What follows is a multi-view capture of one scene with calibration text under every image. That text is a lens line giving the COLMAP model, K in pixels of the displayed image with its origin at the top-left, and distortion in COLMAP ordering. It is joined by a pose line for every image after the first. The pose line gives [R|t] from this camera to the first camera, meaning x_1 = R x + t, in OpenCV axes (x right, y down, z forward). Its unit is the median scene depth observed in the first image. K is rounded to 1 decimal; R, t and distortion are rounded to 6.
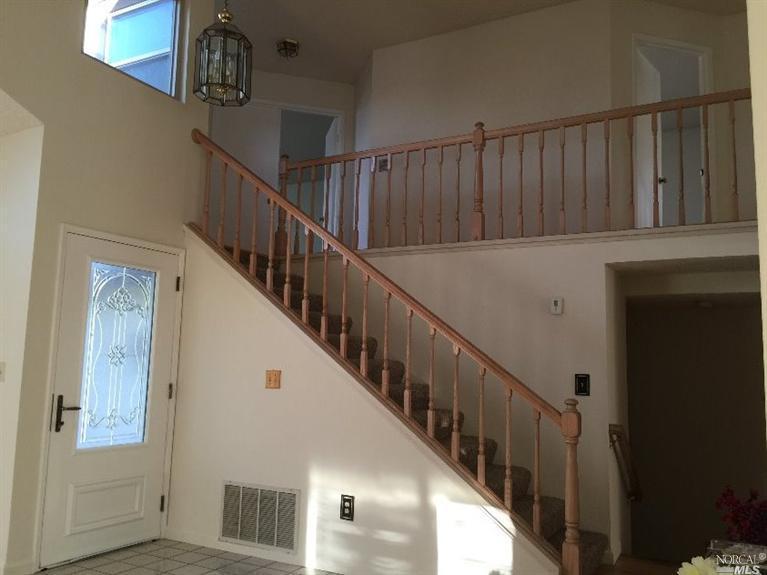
lens RADIAL K [[664.1, 0, 383.5], [0, 664.1, 287.5], [0, 0, 1]] dist [0.092526, -0.139161]
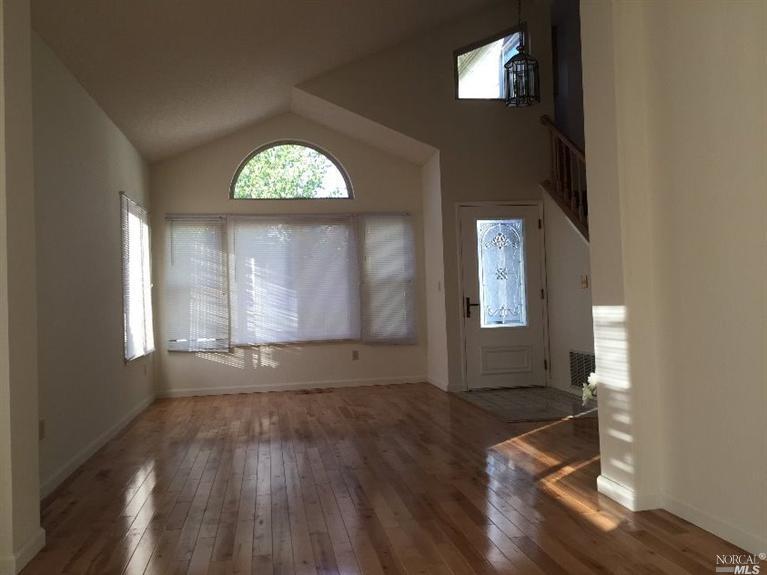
lens RADIAL K [[664.1, 0, 383.5], [0, 664.1, 287.5], [0, 0, 1]] dist [0.092526, -0.139161]
pose [[0.630040, -0.065034, -0.773835, 0.736234], [0.143285, 0.989113, 0.033533, 0.041068], [0.763230, -0.132006, 0.632499, -0.282913]]
